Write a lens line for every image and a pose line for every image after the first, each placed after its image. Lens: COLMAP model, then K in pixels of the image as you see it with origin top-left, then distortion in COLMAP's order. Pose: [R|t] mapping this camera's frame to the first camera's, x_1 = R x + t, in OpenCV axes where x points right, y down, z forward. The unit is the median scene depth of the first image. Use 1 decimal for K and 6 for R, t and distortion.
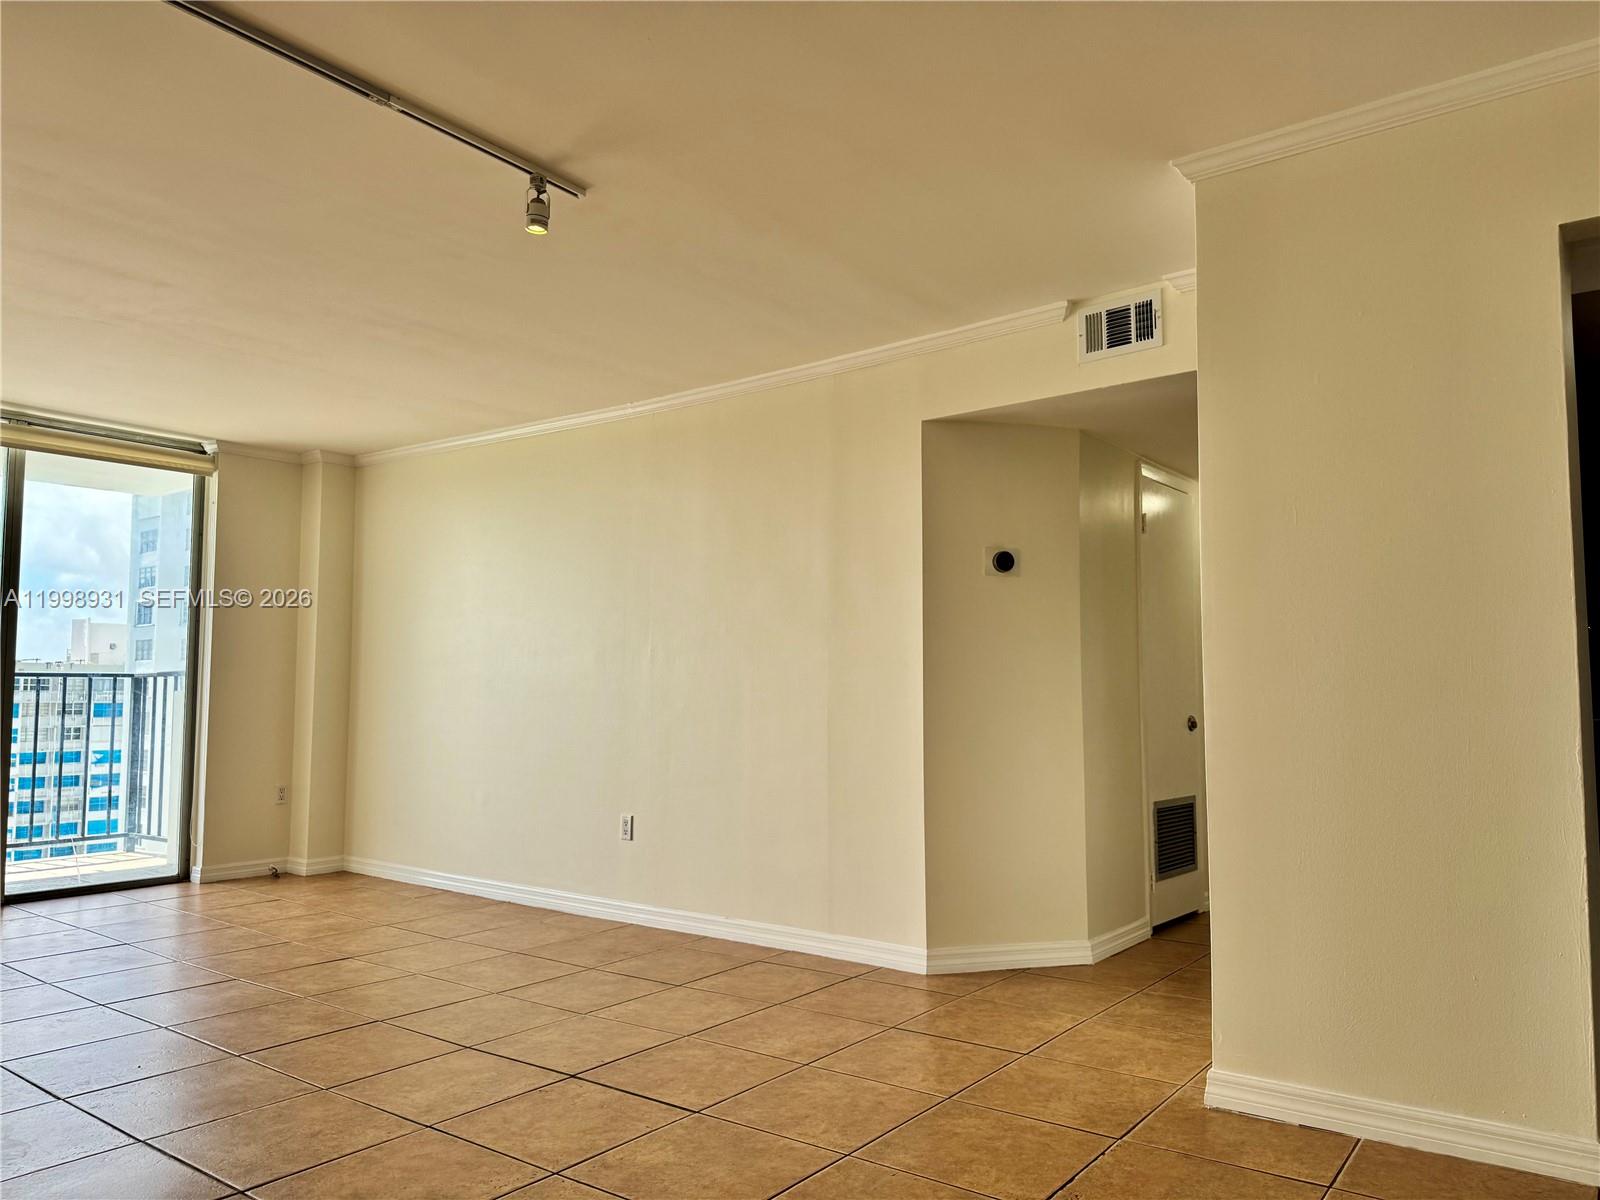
lens RADIAL K [[1128.5, 0, 800.9], [0, 1128.5, 607.0], [0, 0, 1]] dist [0.057900, -0.068803]
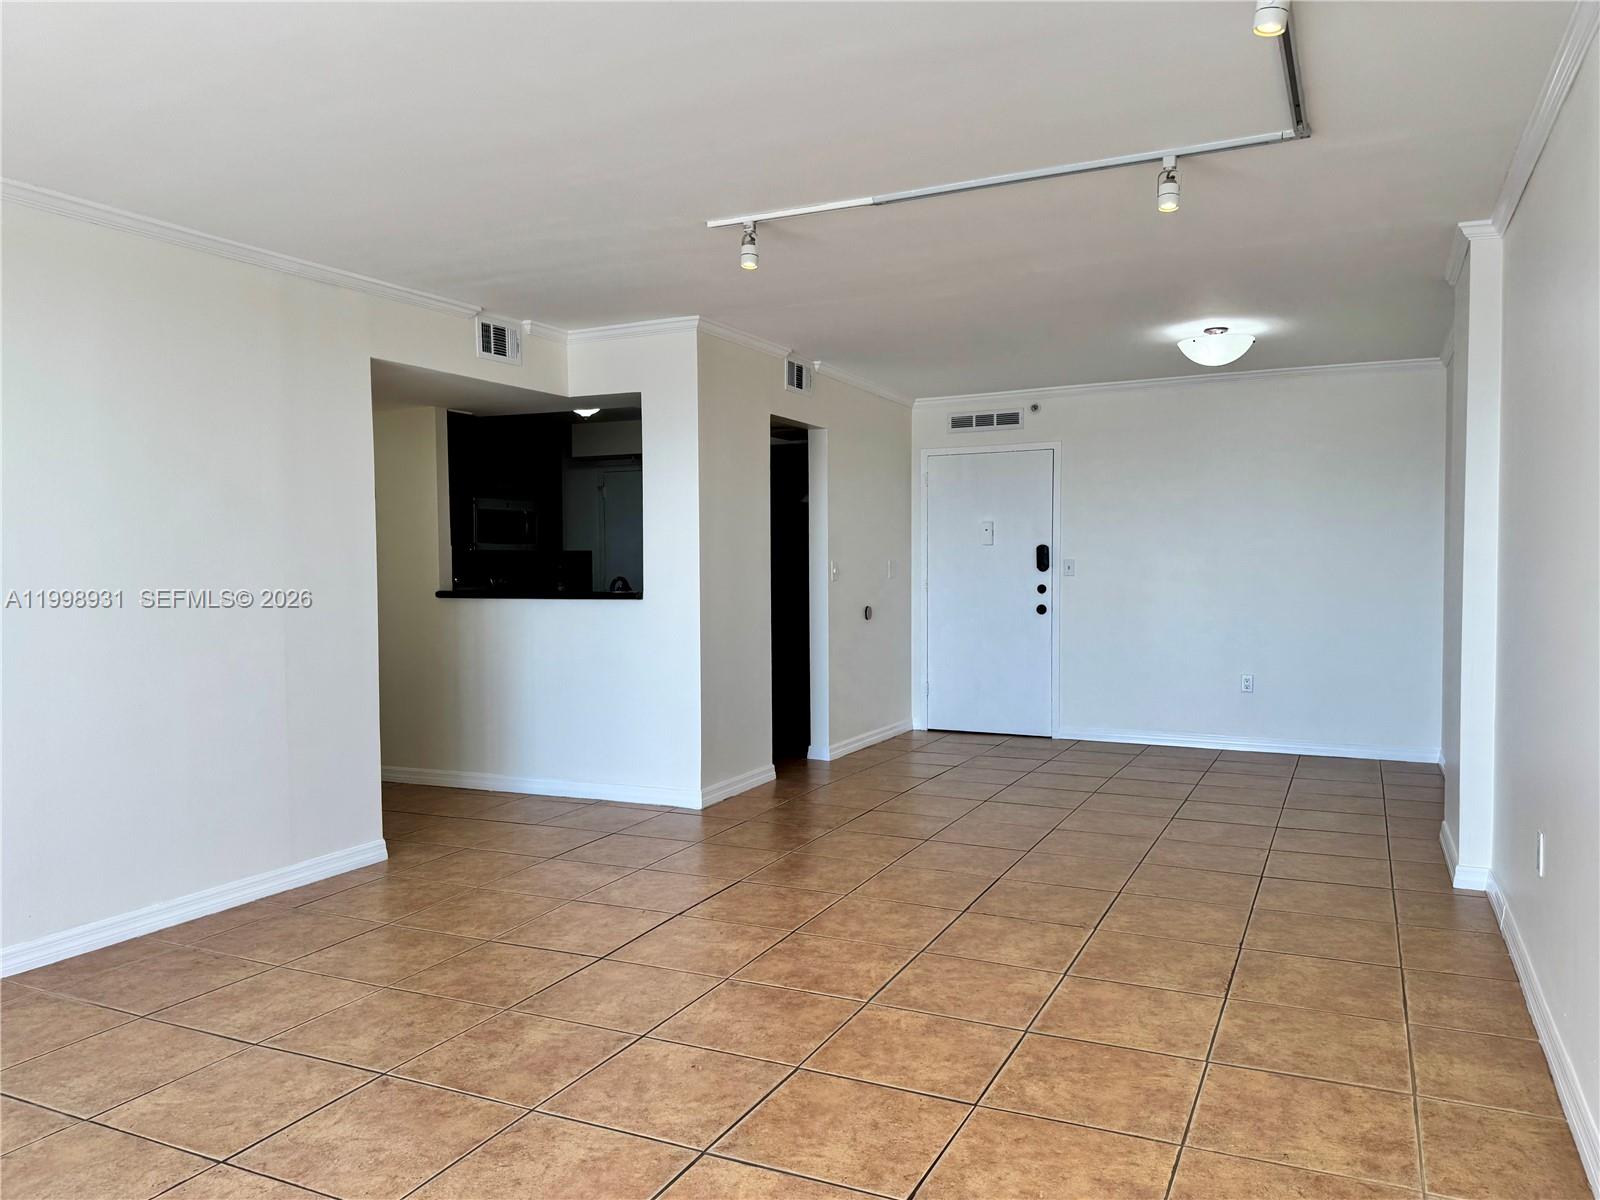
lens RADIAL K [[1128.5, 0, 800.9], [0, 1128.5, 607.0], [0, 0, 1]] dist [0.057900, -0.068803]
pose [[-0.195003, -0.034386, 0.980200, -1.276078], [-0.062550, 0.997787, 0.022559, 0.024381], [-0.978806, -0.056913, -0.196722, 0.987116]]
